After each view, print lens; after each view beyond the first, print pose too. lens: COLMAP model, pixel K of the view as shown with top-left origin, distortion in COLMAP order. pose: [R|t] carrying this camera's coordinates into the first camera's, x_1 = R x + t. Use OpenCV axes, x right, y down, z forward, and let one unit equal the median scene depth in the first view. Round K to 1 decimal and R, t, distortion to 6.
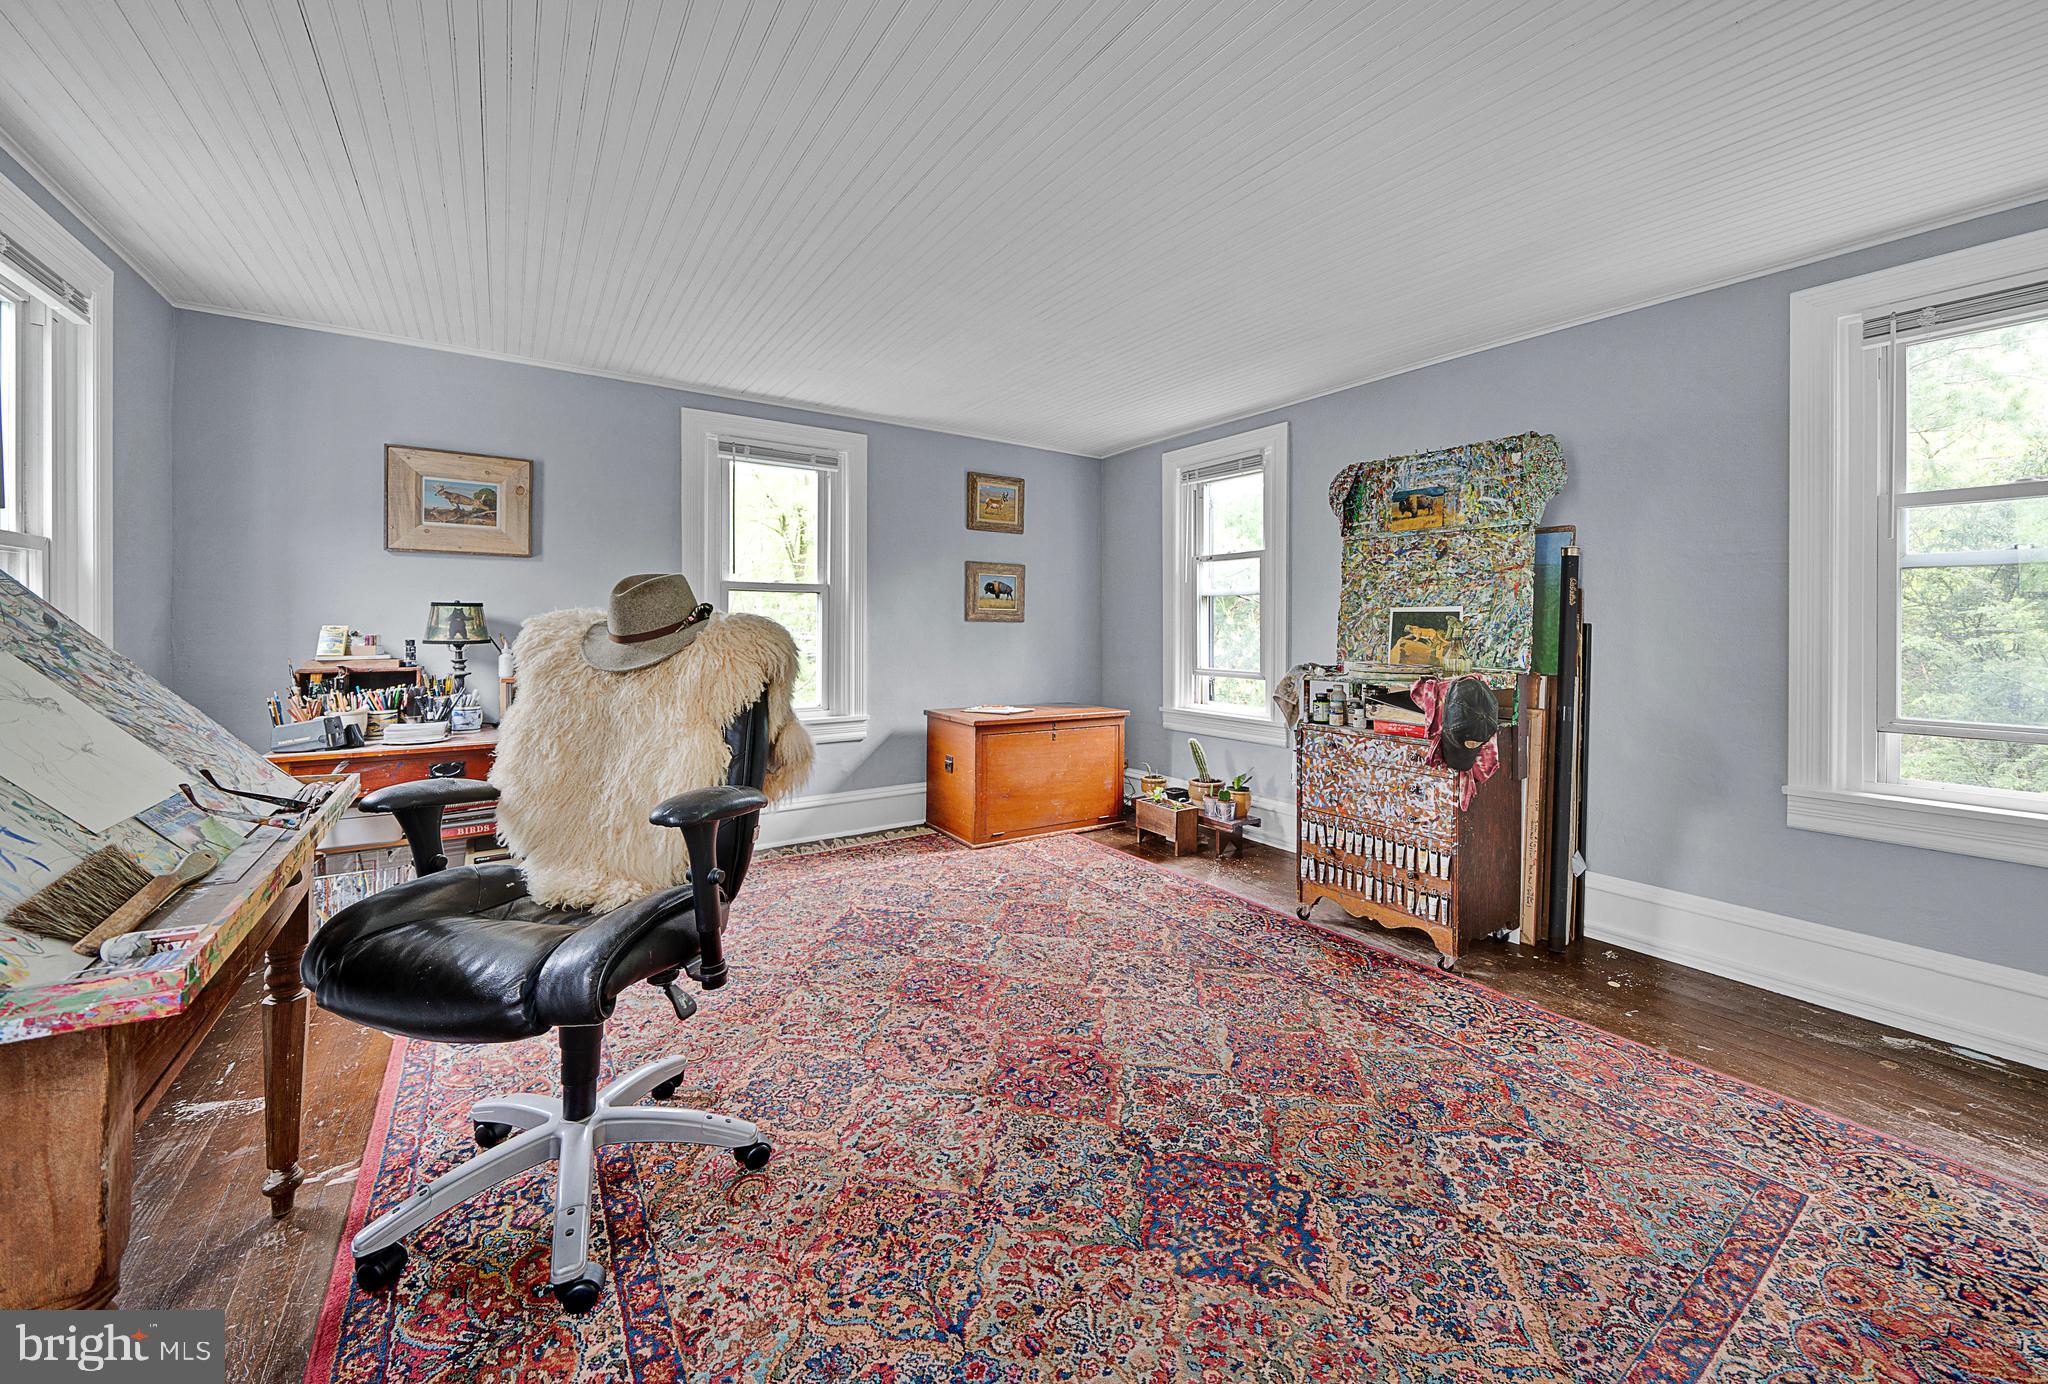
lens RADIAL K [[775.8, 0, 1075.0], [0, 775.8, 631.5], [0, 0, 1]] dist [-0.003343, -0.000002]
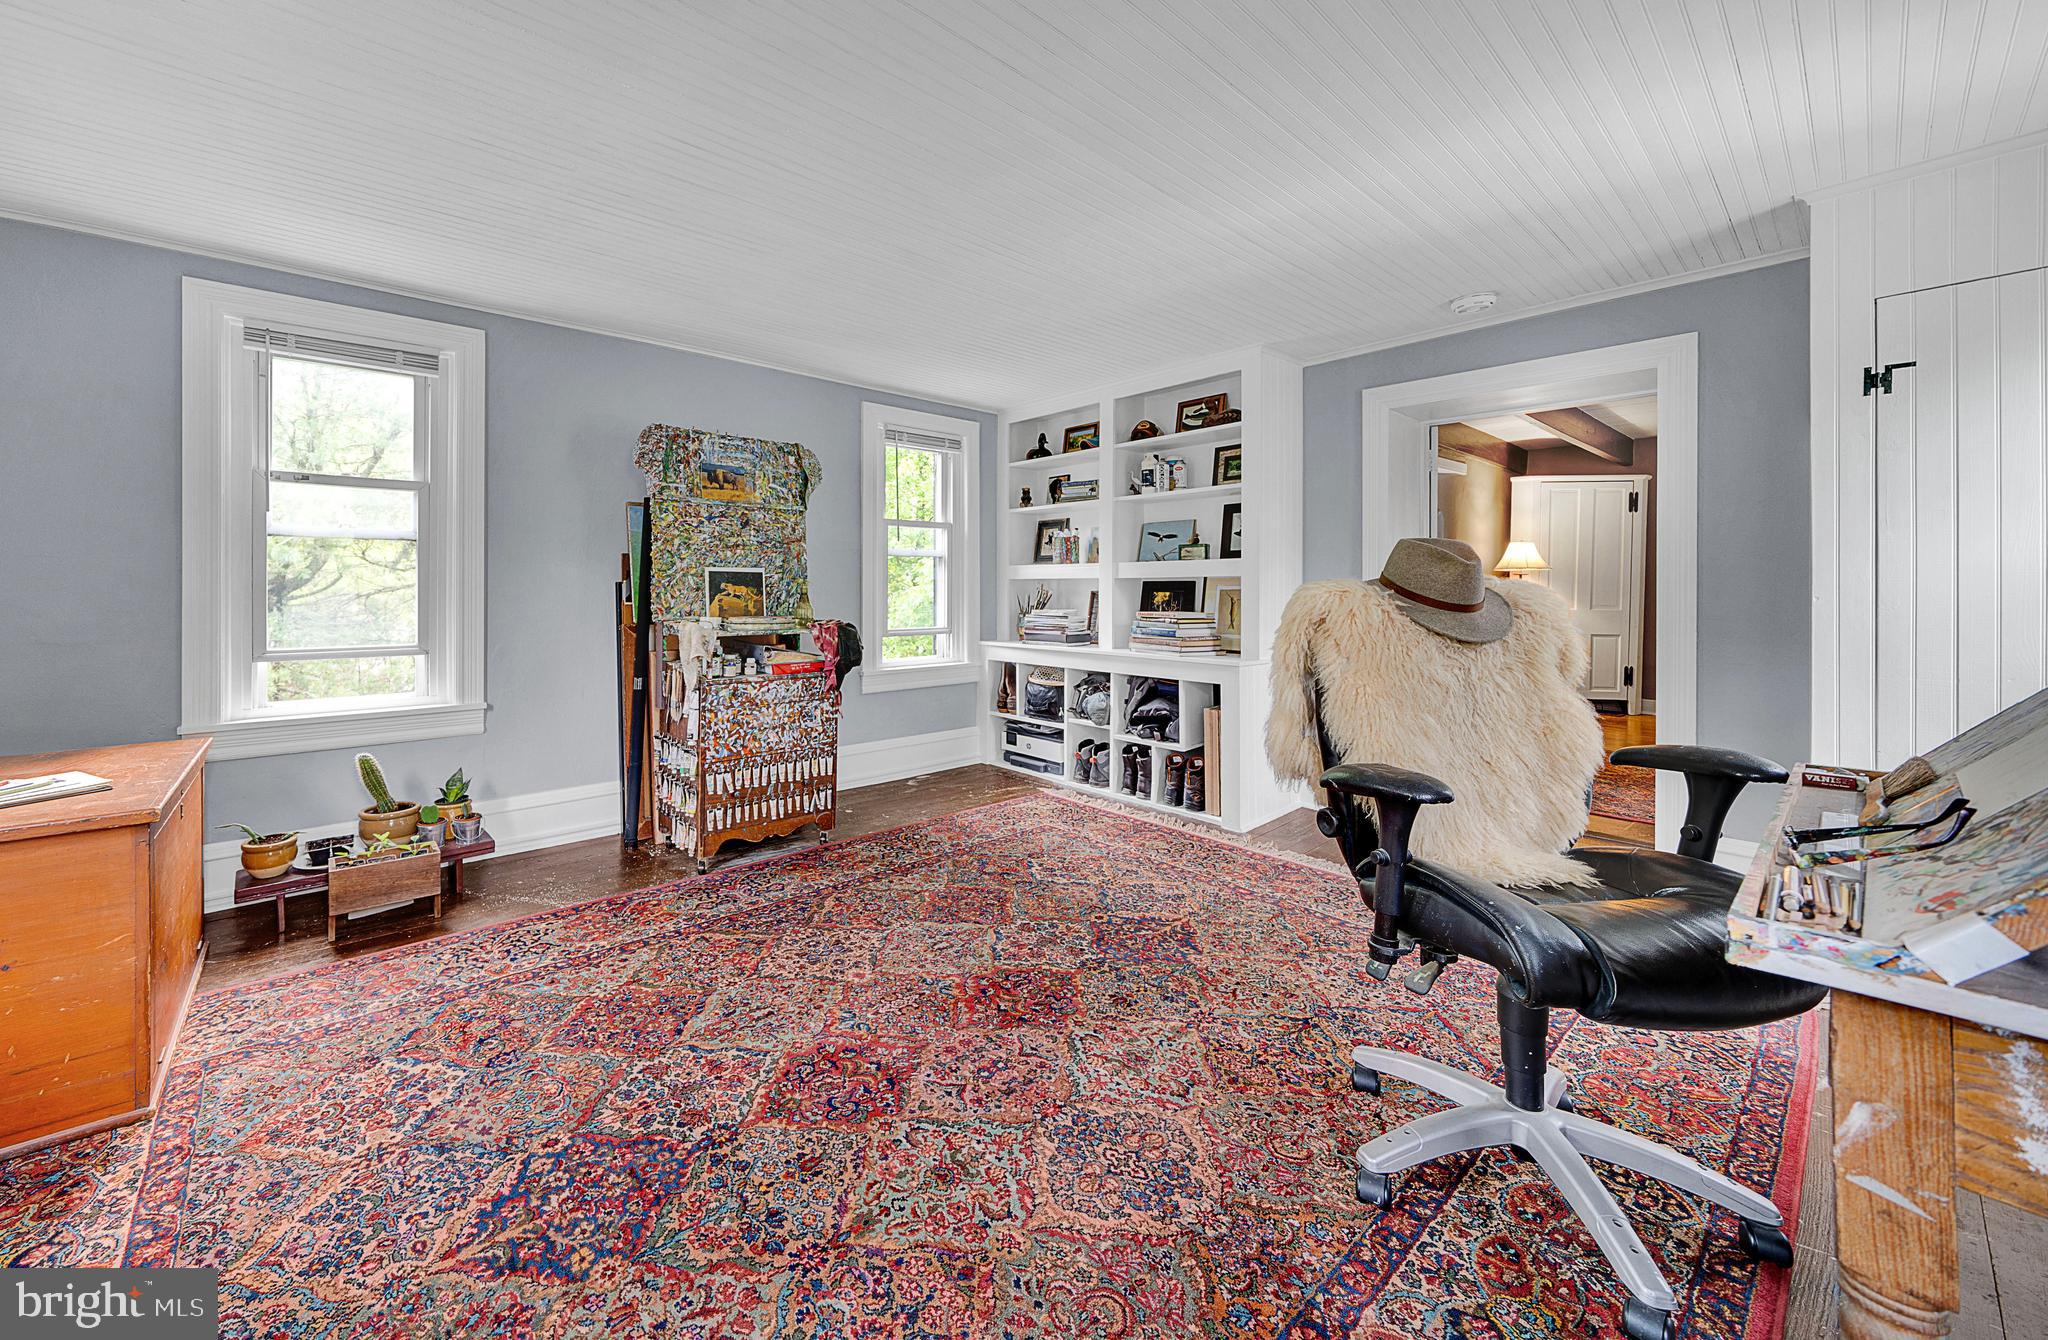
lens RADIAL K [[770.0, 0, 888.0], [0, 770.0, 589.0], [0, 0, 1]] dist [-0.000844, -0.000111]
pose [[-0.025325, -0.008375, 0.999644, -1.221573], [0.003515, 0.999958, 0.008467, -0.013834], [-0.999673, 0.003728, -0.025294, 1.345548]]
